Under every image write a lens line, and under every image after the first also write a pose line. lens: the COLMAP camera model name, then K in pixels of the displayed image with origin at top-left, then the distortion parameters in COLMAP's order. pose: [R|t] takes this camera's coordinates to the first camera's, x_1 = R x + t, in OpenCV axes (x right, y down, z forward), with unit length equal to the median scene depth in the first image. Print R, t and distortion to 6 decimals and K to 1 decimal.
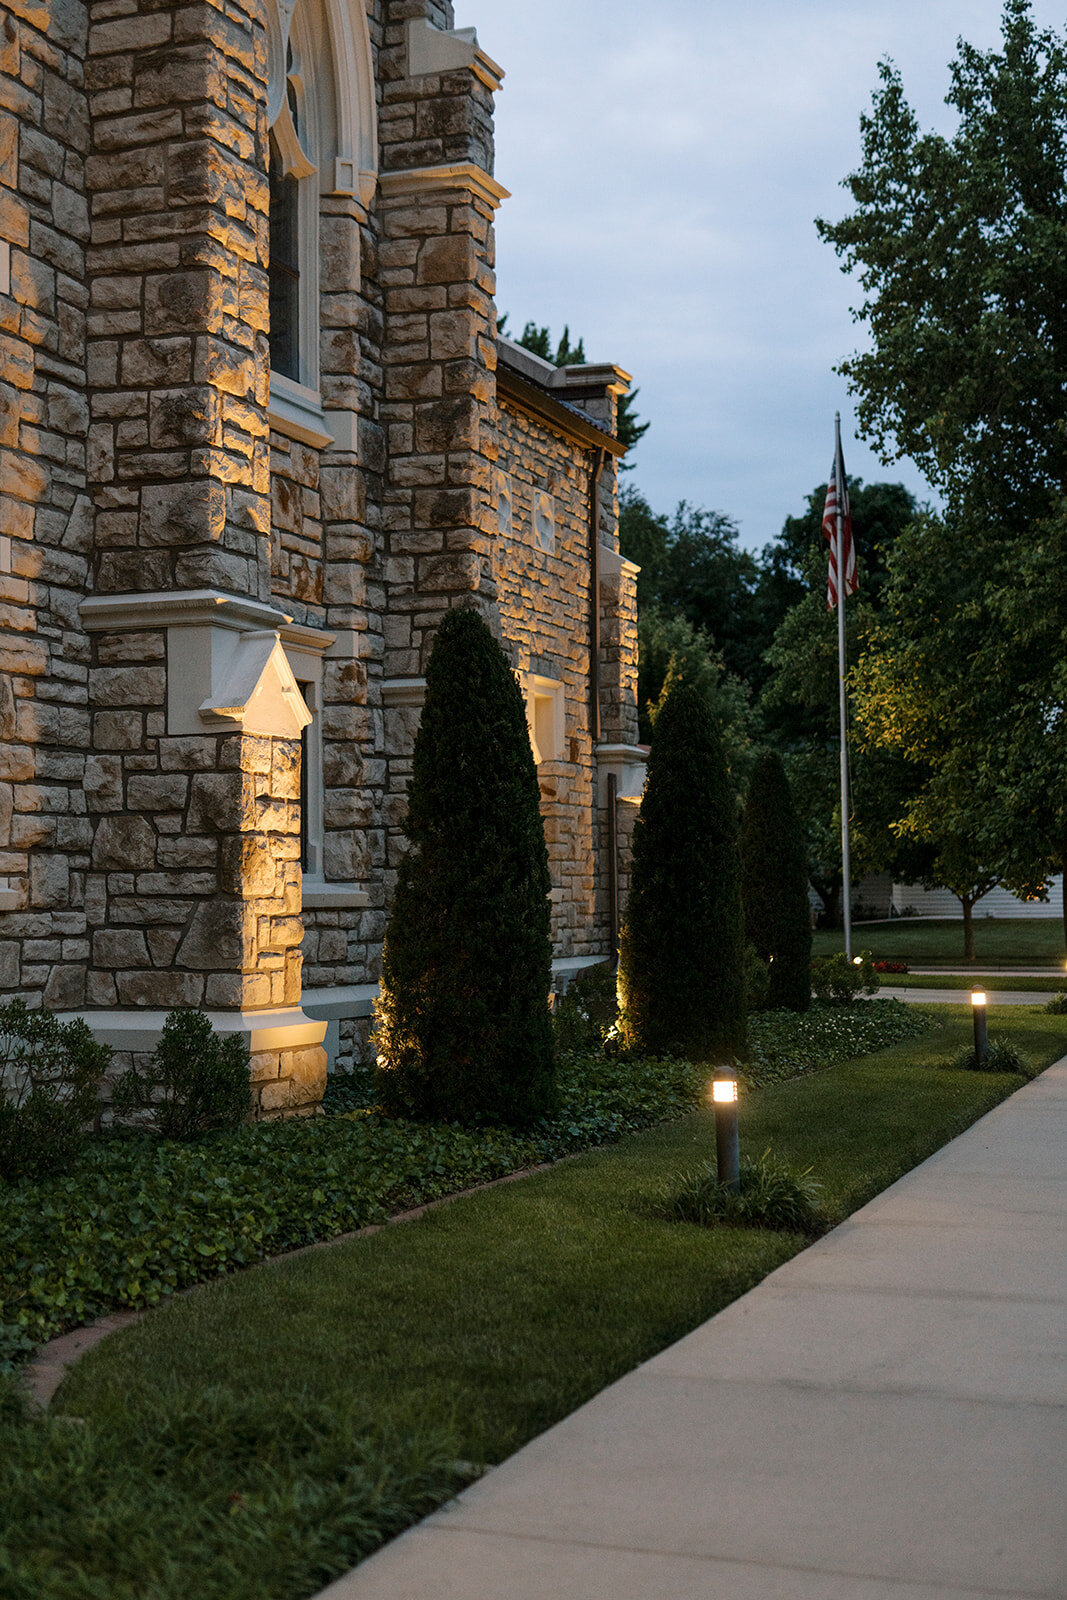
lens RADIAL K [[2227.5, 0, 533.5], [0, 2227.5, 800.0], [0, 0, 1]] dist [0.006776, 0.008139]
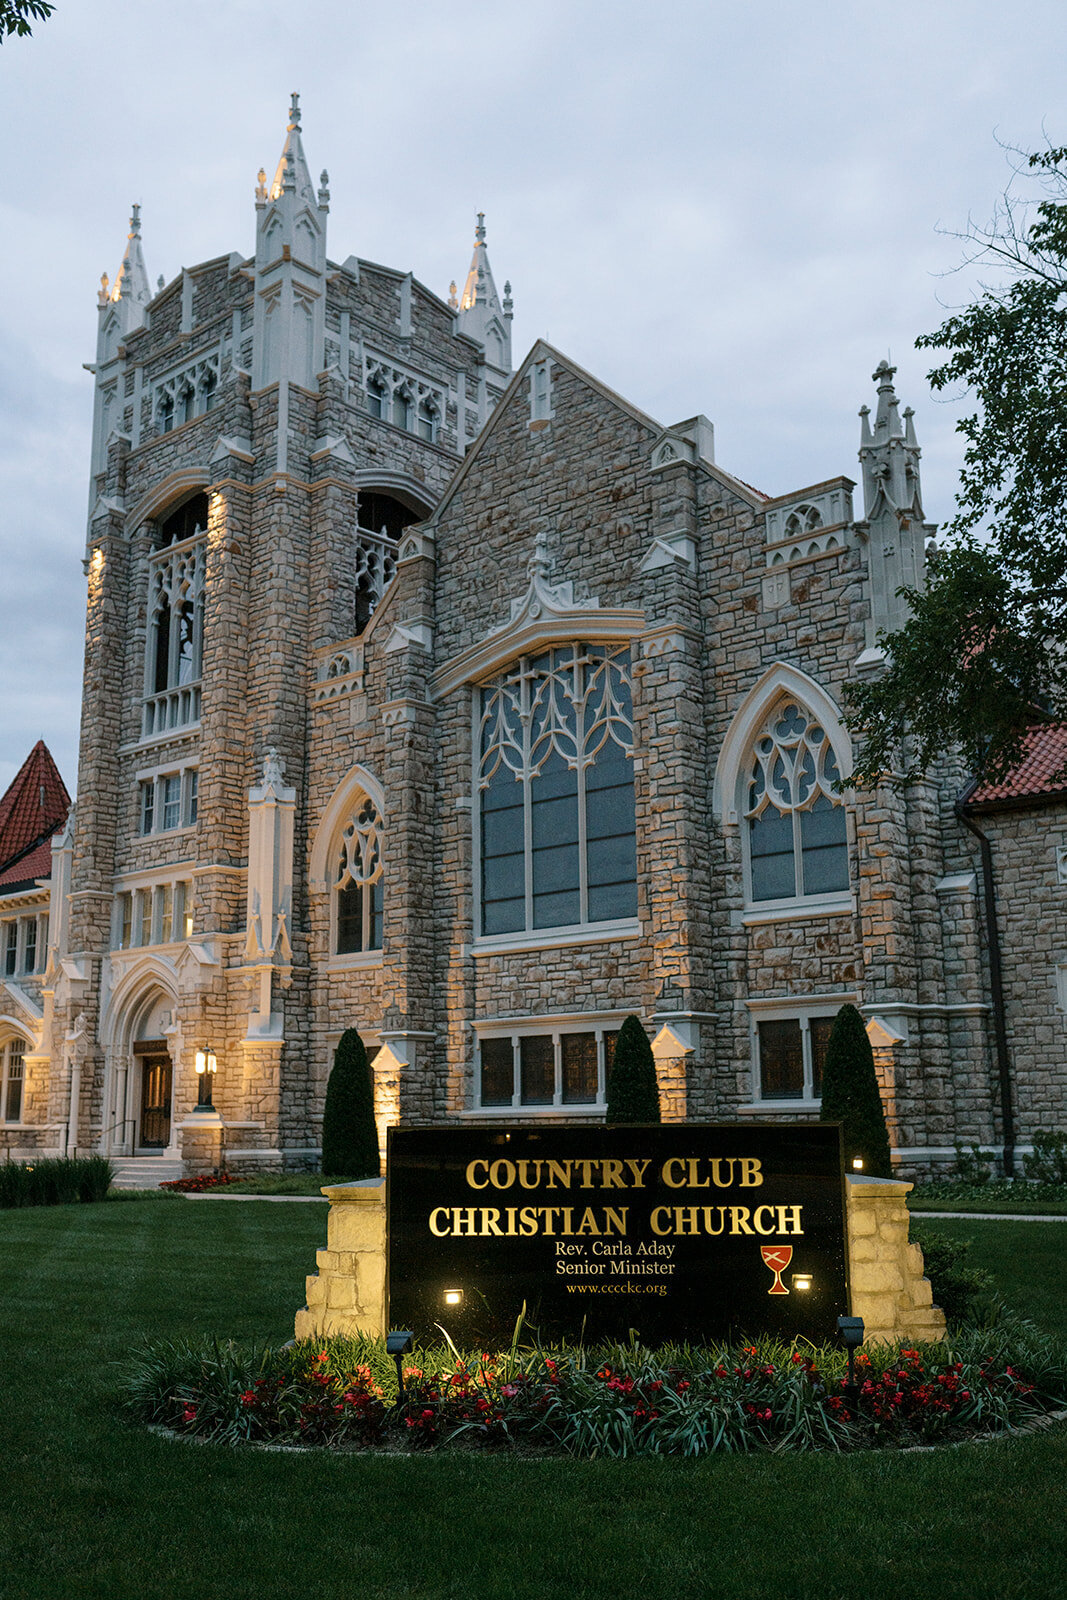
lens RADIAL K [[1502.1, 0, 533.5], [0, 1502.1, 800.0], [0, 0, 1]] dist [-0.001488, 0.006714]
pose [[-0.371388, -0.184257, -0.910011, 1.921035], [0.057381, 0.973682, -0.220567, 0.072810], [0.926703, -0.134134, -0.351041, 1.615602]]
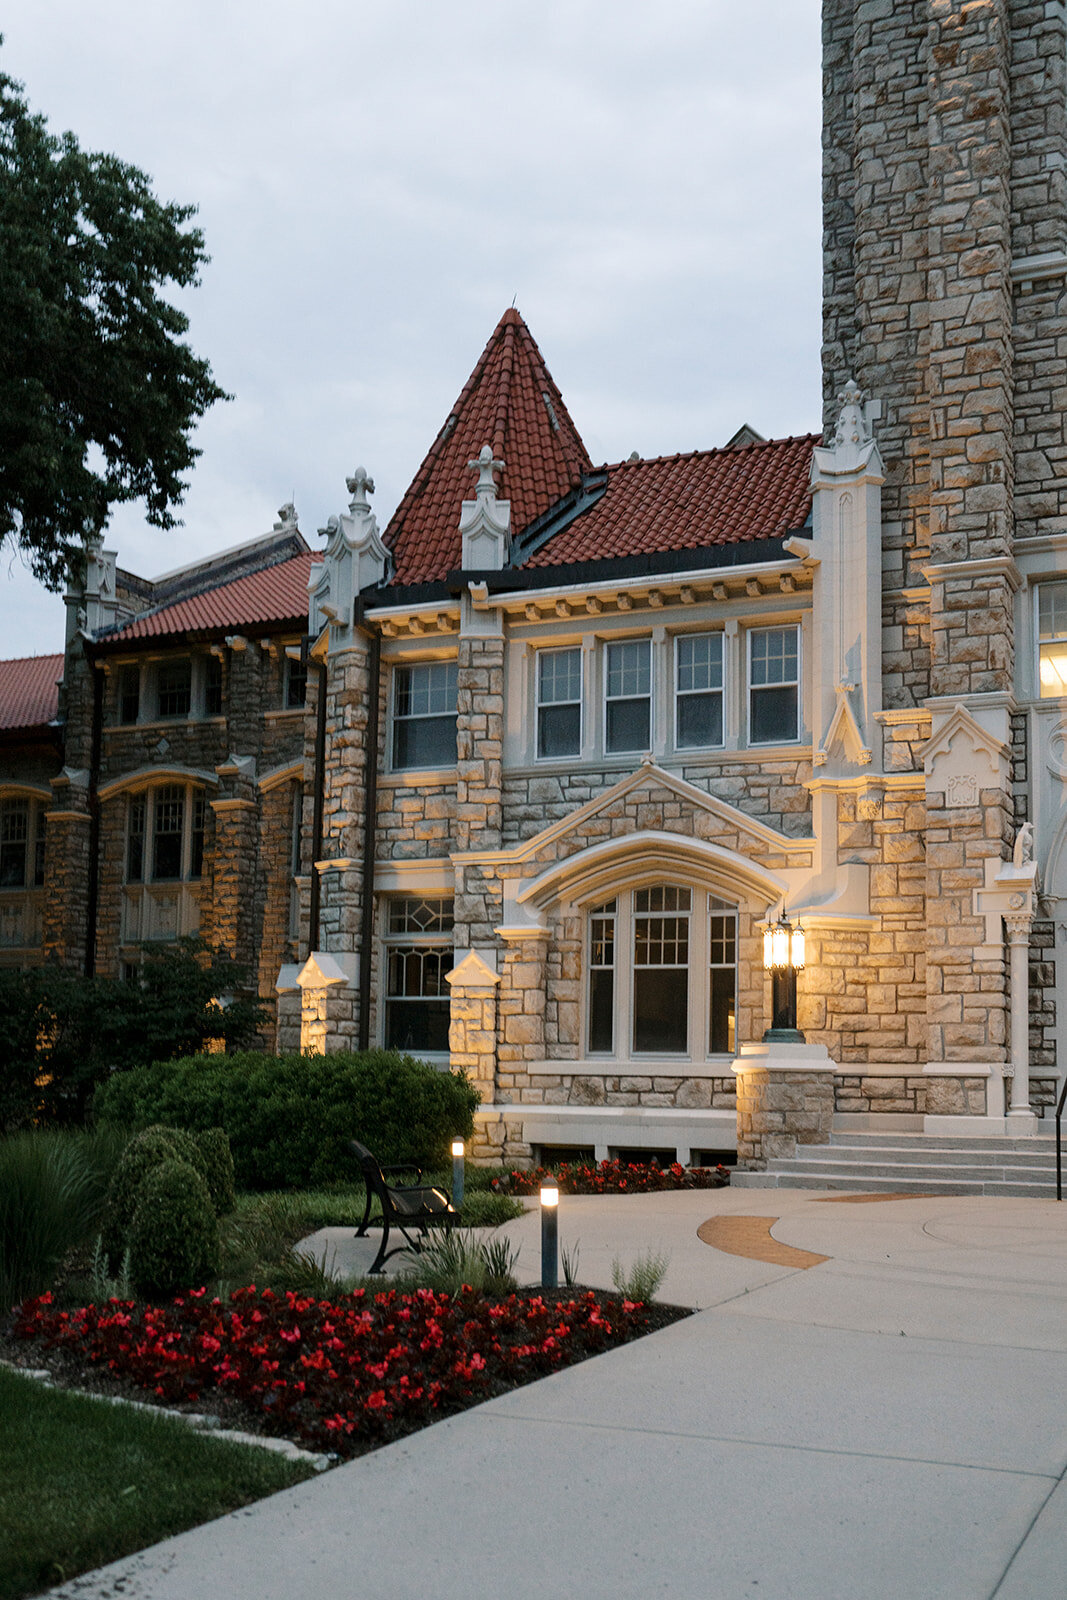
lens RADIAL K [[1576.1, 0, 600.7], [0, 1576.1, 958.8], [0, 0, 1]] dist [-0.000642, -0.000645]
pose [[-0.072492, -0.070714, -0.994859, 0.892783], [0.031548, 0.996822, -0.073152, -0.011895], [0.996870, -0.036689, -0.070031, -0.581070]]
